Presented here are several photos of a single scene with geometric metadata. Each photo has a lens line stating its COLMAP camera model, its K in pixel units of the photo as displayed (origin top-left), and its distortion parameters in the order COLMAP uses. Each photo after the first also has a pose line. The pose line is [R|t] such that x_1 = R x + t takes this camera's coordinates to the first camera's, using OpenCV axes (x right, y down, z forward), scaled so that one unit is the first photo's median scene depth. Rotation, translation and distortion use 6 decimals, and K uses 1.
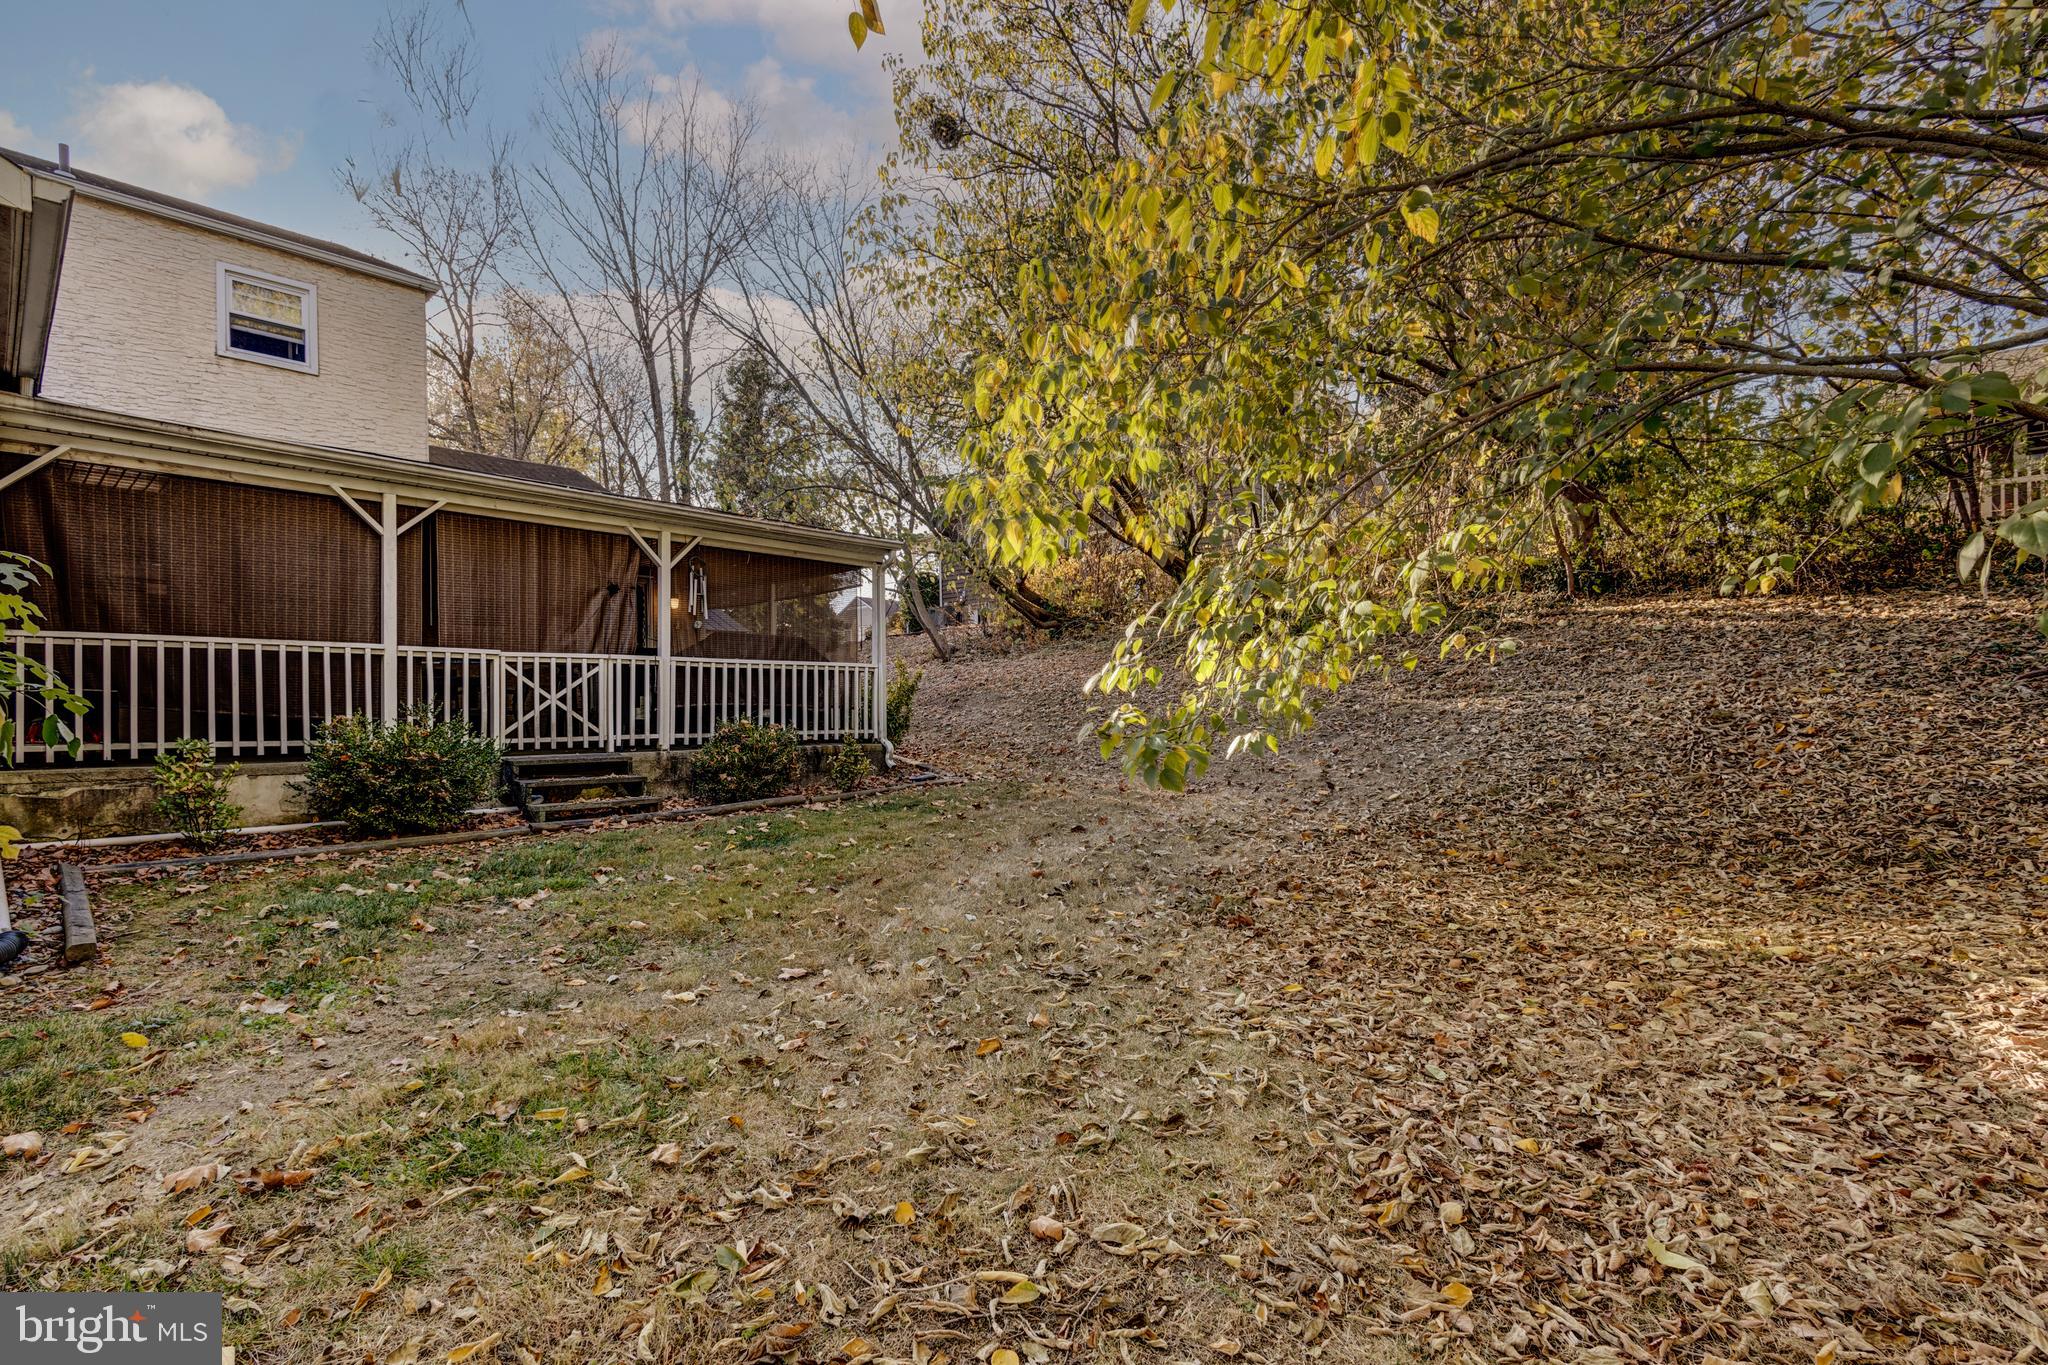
lens RADIAL K [[948.1, 0, 1008.2], [0, 948.1, 673.6], [0, 0, 1]] dist [0.008021, 0.000471]
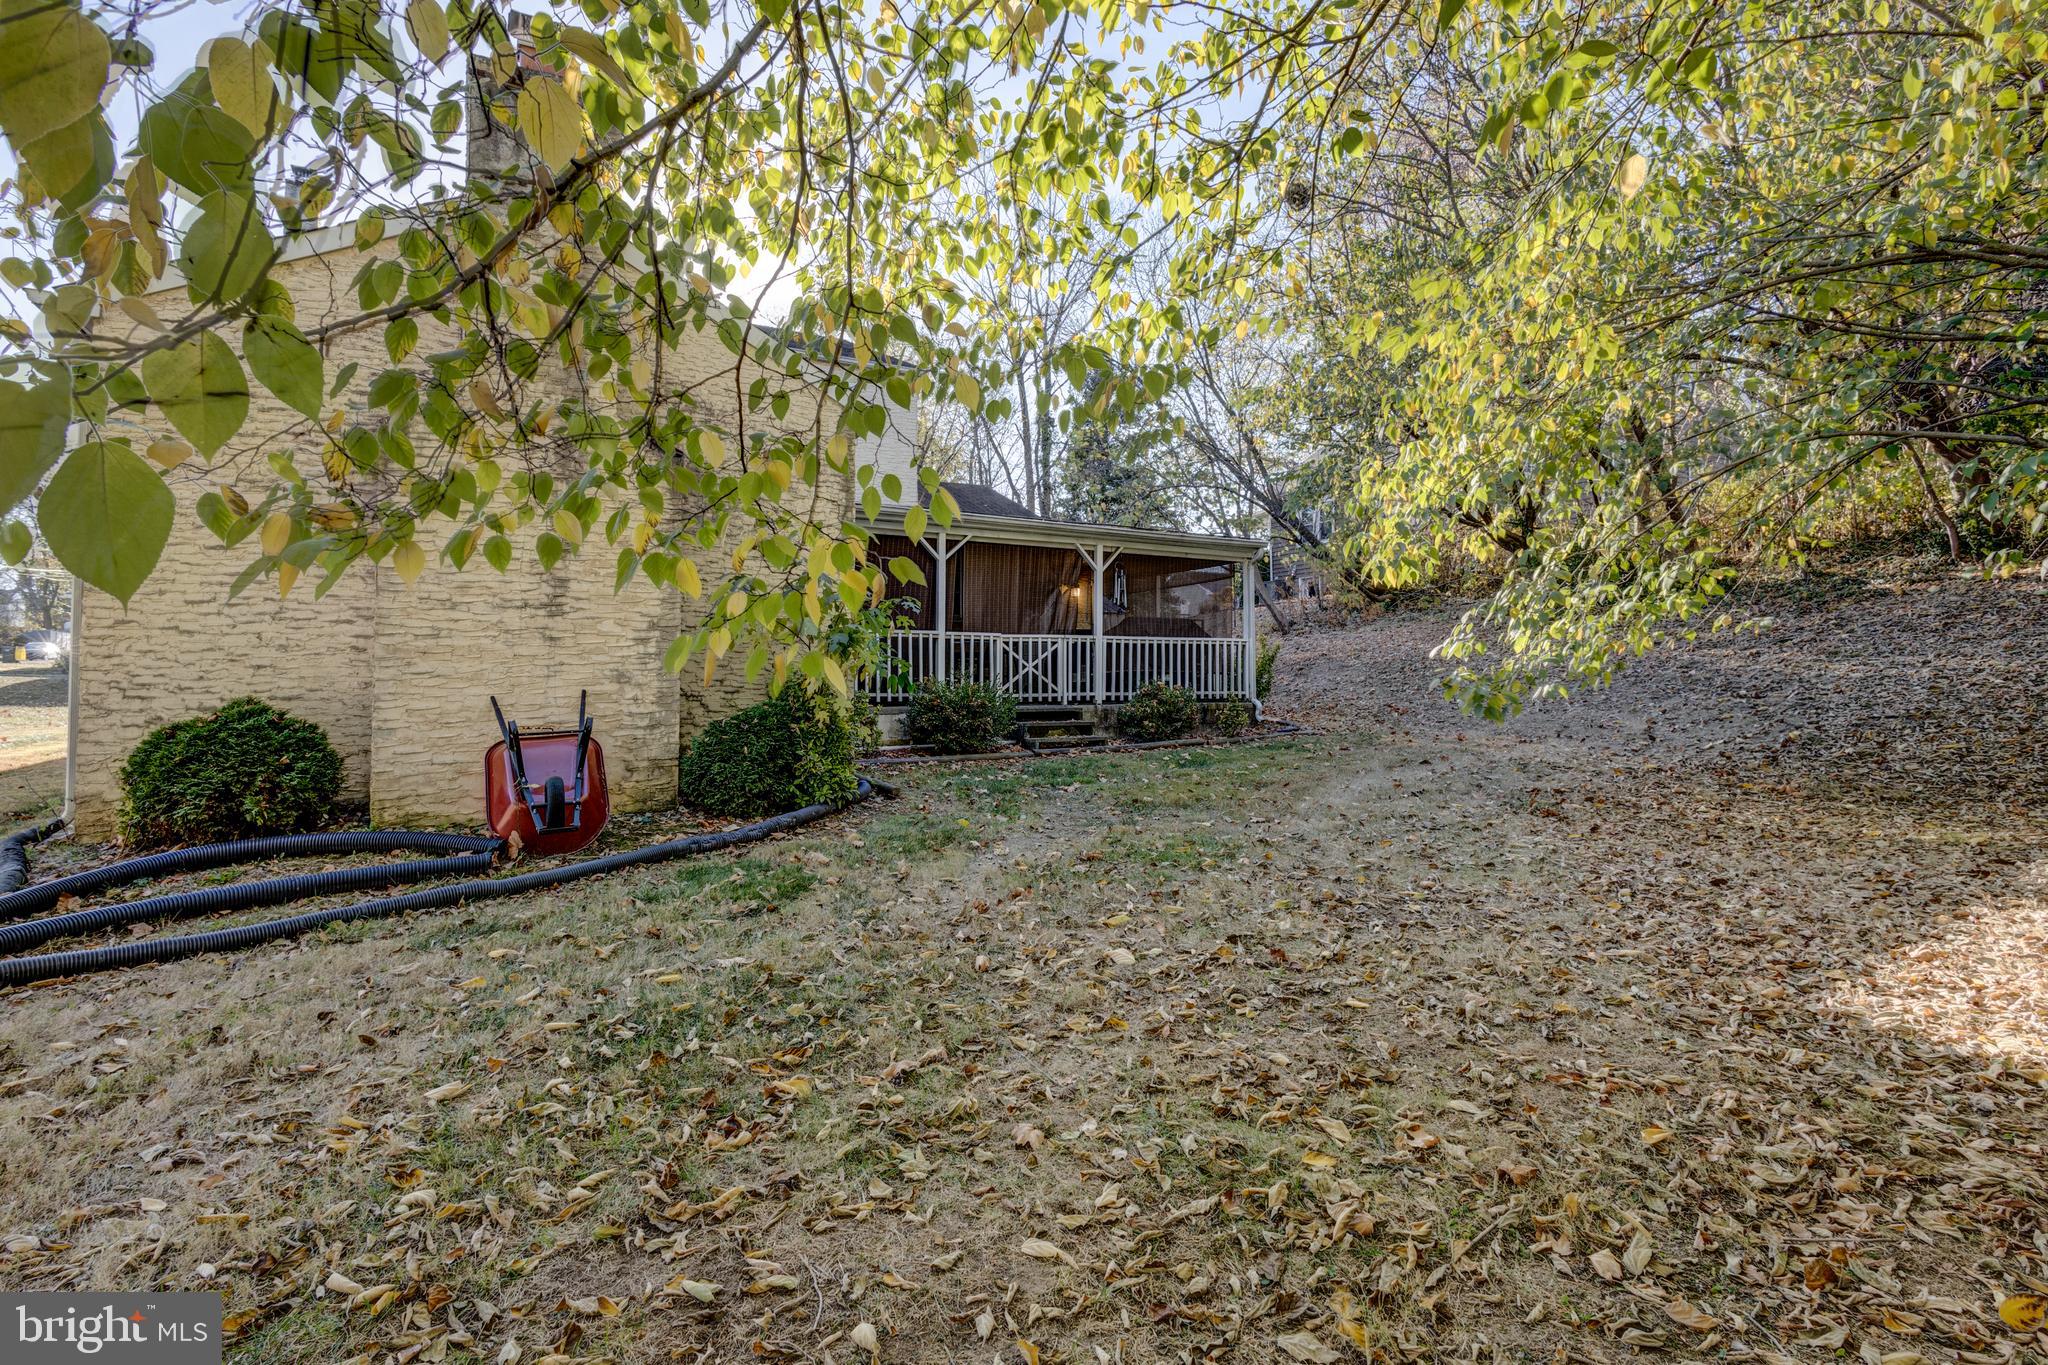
lens RADIAL K [[1015.8, 0, 1030.2], [0, 1015.8, 644.6], [0, 0, 1]] dist [0.017635, 0.000214]
pose [[0.961179, -0.010540, -0.275725, -0.055081], [0.010737, 0.999942, -0.000796, -0.005392], [0.275718, -0.002196, 0.961236, -0.462112]]
